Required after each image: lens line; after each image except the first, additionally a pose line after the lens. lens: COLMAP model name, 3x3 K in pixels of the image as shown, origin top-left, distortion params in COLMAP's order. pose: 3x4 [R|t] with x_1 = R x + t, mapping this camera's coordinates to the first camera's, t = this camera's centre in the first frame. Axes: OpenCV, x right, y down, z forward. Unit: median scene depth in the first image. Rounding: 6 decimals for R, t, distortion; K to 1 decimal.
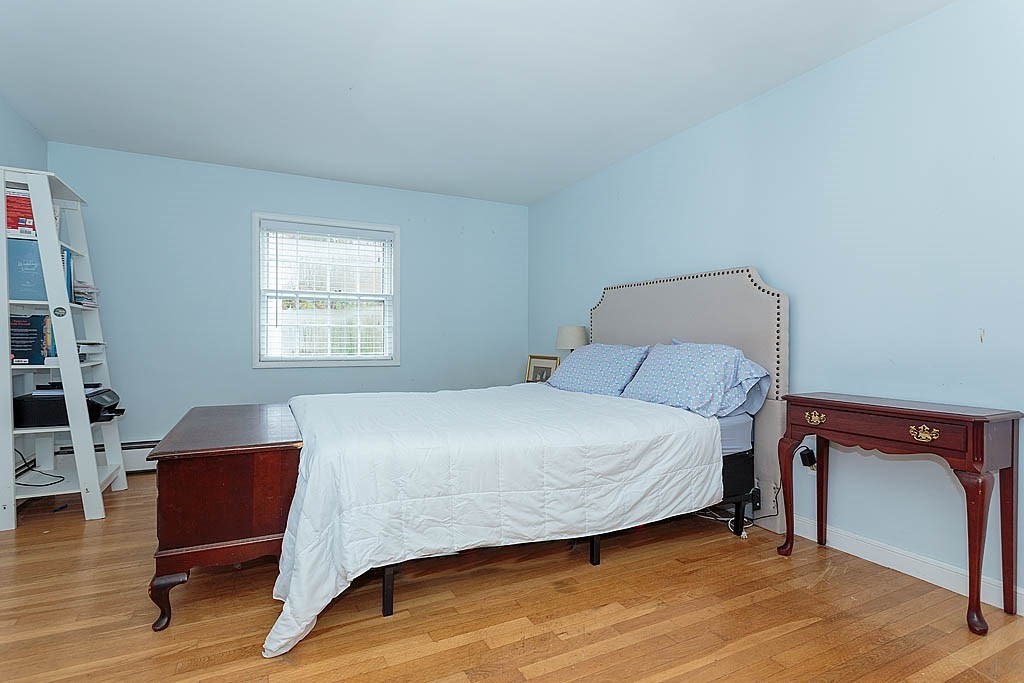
lens RADIAL K [[513.2, 0, 512.0], [0, 513.2, 341.5], [0, 0, 1]] dist [-0.000936, 0.000045]
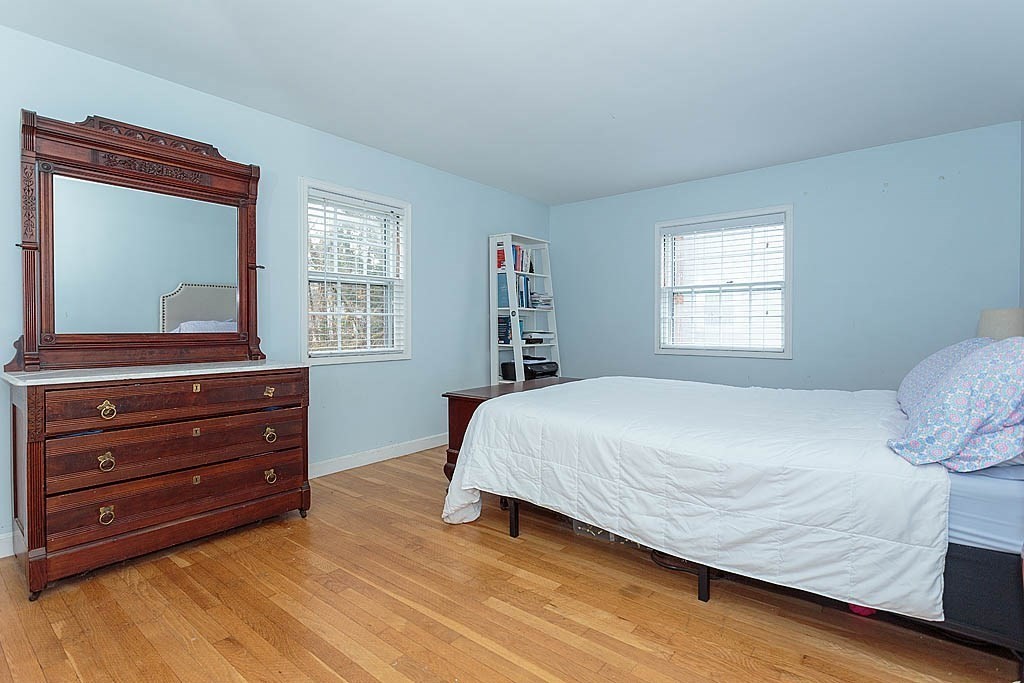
lens RADIAL K [[507.2, 0, 509.1], [0, 507.2, 335.4], [0, 0, 1]] dist [-0.000293, 0.000648]
pose [[0.396187, 0.009847, -0.918117, 0.786928], [-0.004616, 0.999951, 0.008733, -0.000697], [0.918158, 0.000778, 0.396213, 0.383399]]
